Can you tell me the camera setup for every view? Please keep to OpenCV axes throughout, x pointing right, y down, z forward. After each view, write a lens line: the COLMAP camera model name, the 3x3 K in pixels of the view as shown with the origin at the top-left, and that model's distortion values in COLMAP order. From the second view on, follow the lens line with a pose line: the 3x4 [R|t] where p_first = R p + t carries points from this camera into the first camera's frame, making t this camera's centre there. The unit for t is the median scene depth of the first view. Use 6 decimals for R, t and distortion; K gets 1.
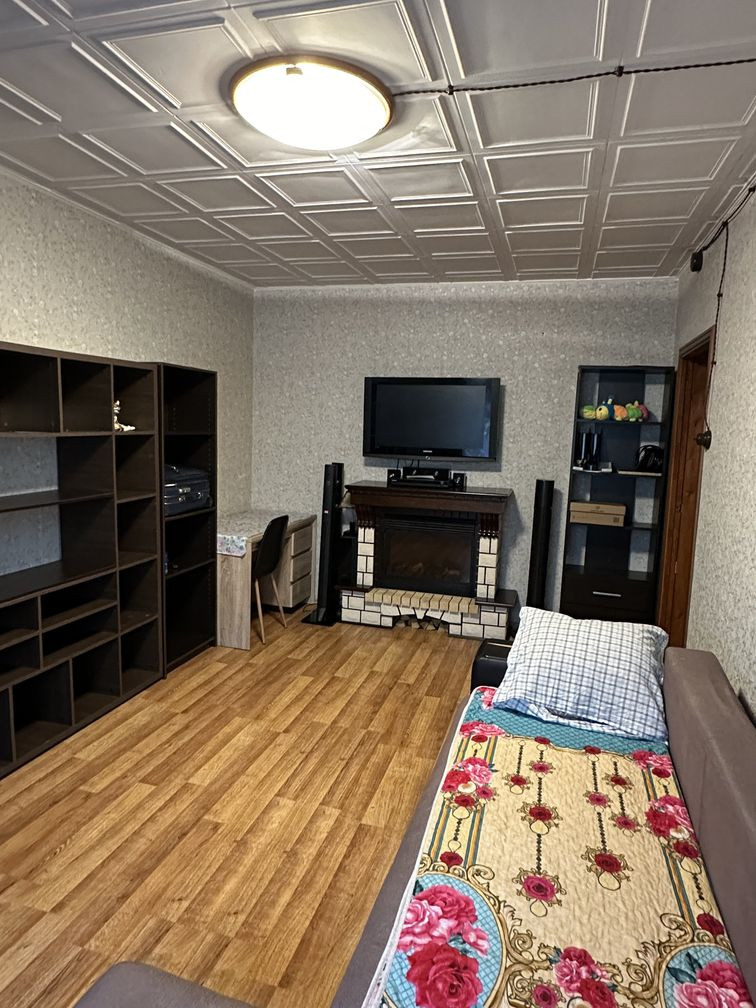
lens RADIAL K [[649.5, 0, 363.4], [0, 649.5, 515.2], [0, 0, 1]] dist [-0.005871, 0.004541]
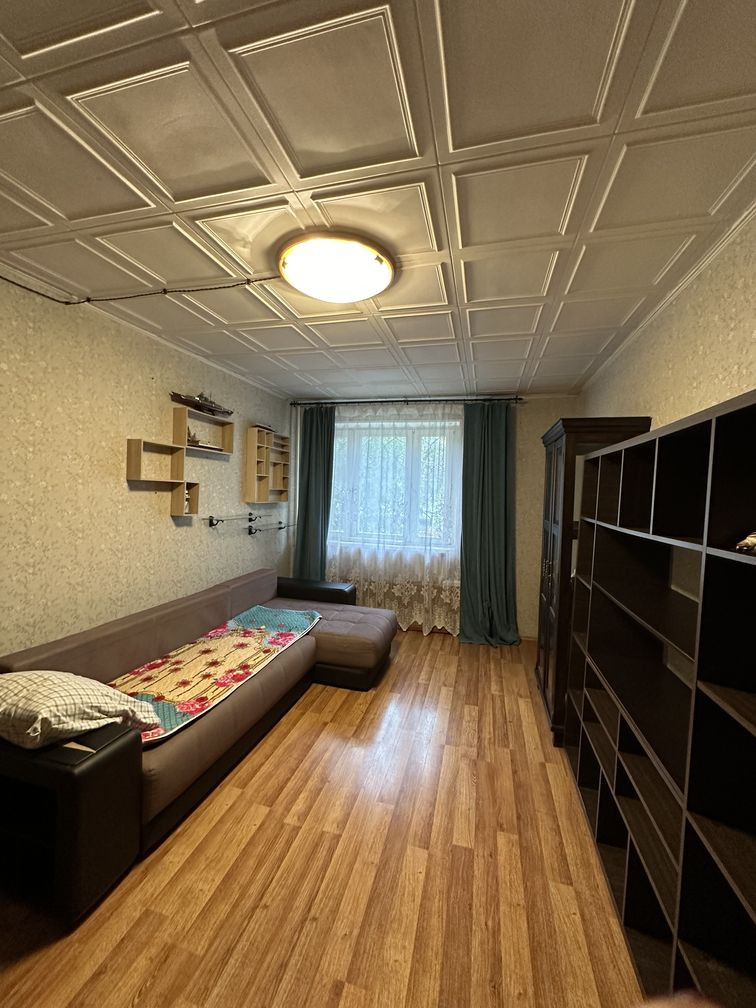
lens RADIAL K [[408.2, 0, 370.3], [0, 408.2, 509.2], [0, 0, 1]] dist [-0.004937, 0.001986]
pose [[-0.997515, -0.067026, -0.021710, -0.166543], [-0.069874, 0.980639, 0.182935, -0.299165], [0.009028, 0.183997, -0.982885, 1.971838]]
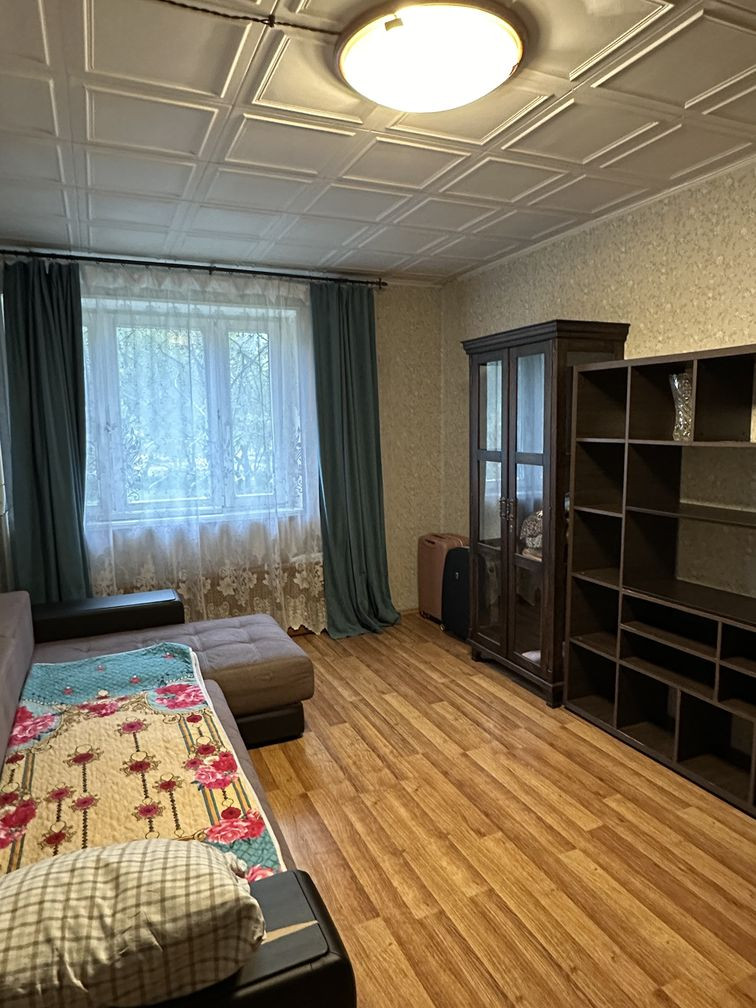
lens RADIAL K [[649.5, 0, 384.3], [0, 649.5, 513.8], [0, 0, 1]] dist [-0.005871, 0.004541]
pose [[-0.757088, 0.065598, -0.650011, 0.573150], [-0.099287, 0.971836, 0.213719, -0.223859], [0.645724, 0.226342, -0.729253, 1.745037]]
